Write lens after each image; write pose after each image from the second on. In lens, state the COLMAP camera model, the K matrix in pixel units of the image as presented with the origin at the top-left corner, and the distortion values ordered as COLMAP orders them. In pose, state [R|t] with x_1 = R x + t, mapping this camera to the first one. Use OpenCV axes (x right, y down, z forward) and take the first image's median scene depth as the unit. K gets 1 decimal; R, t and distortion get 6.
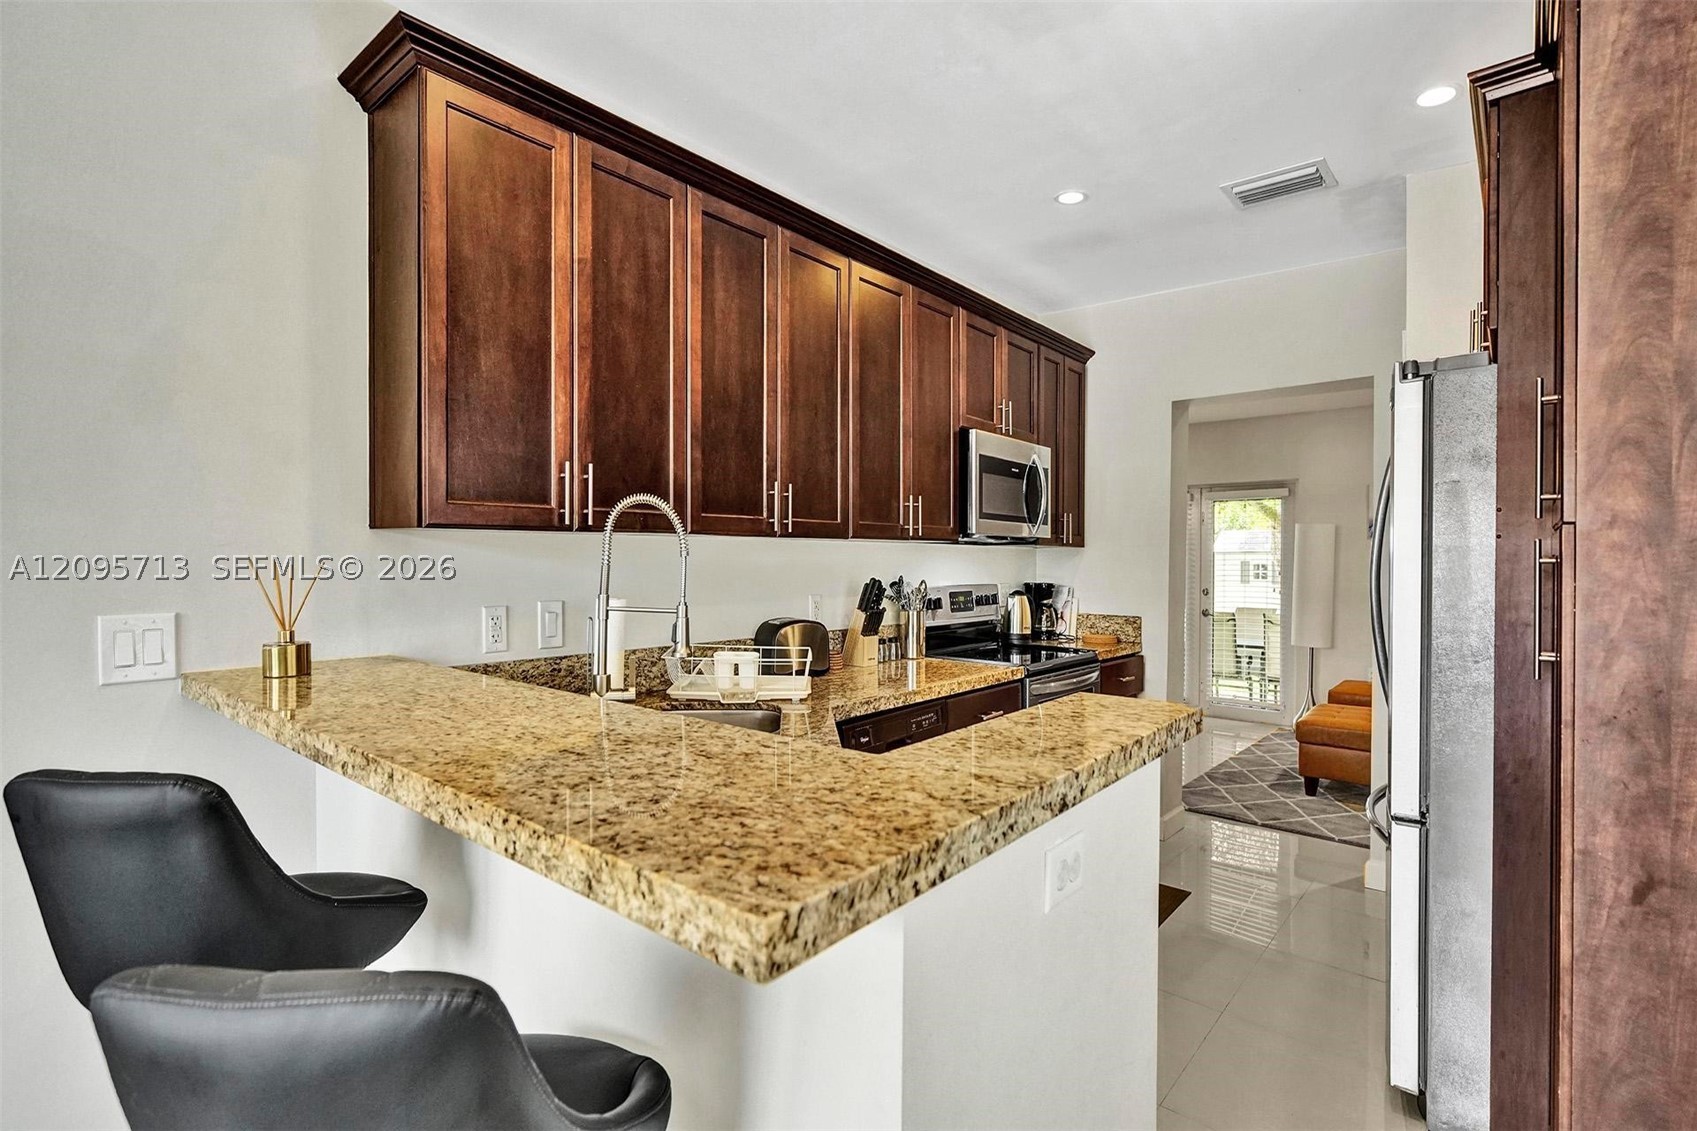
lens RADIAL K [[784.1, 0, 834.3], [0, 784.1, 547.9], [0, 0, 1]] dist [-0.002177, 0.000511]
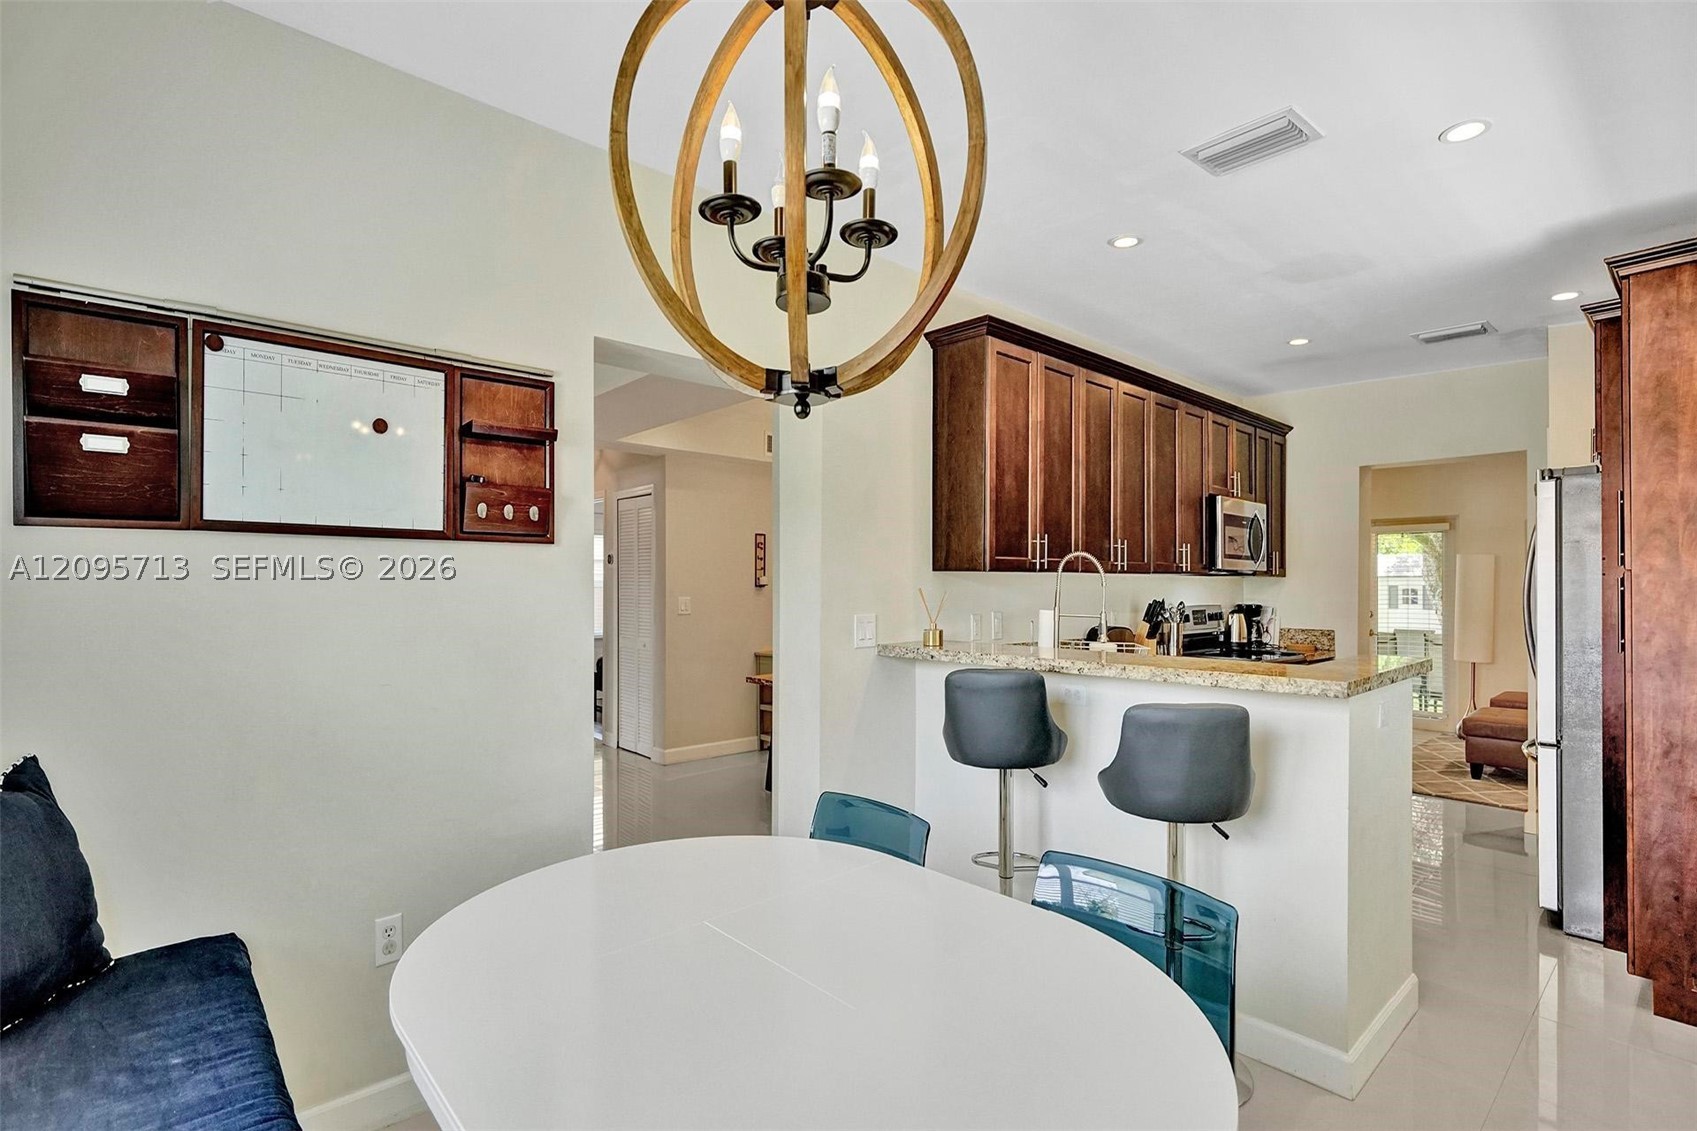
lens RADIAL K [[785.1, 0, 848.5], [0, 785.1, 565.5], [0, 0, 1]] dist [0.001295, -0.000255]
pose [[0.993157, -0.003364, -0.116738, -0.358042], [0.002205, 0.999947, -0.010057, -0.012289], [0.116766, 0.009731, 0.993112, -0.545222]]
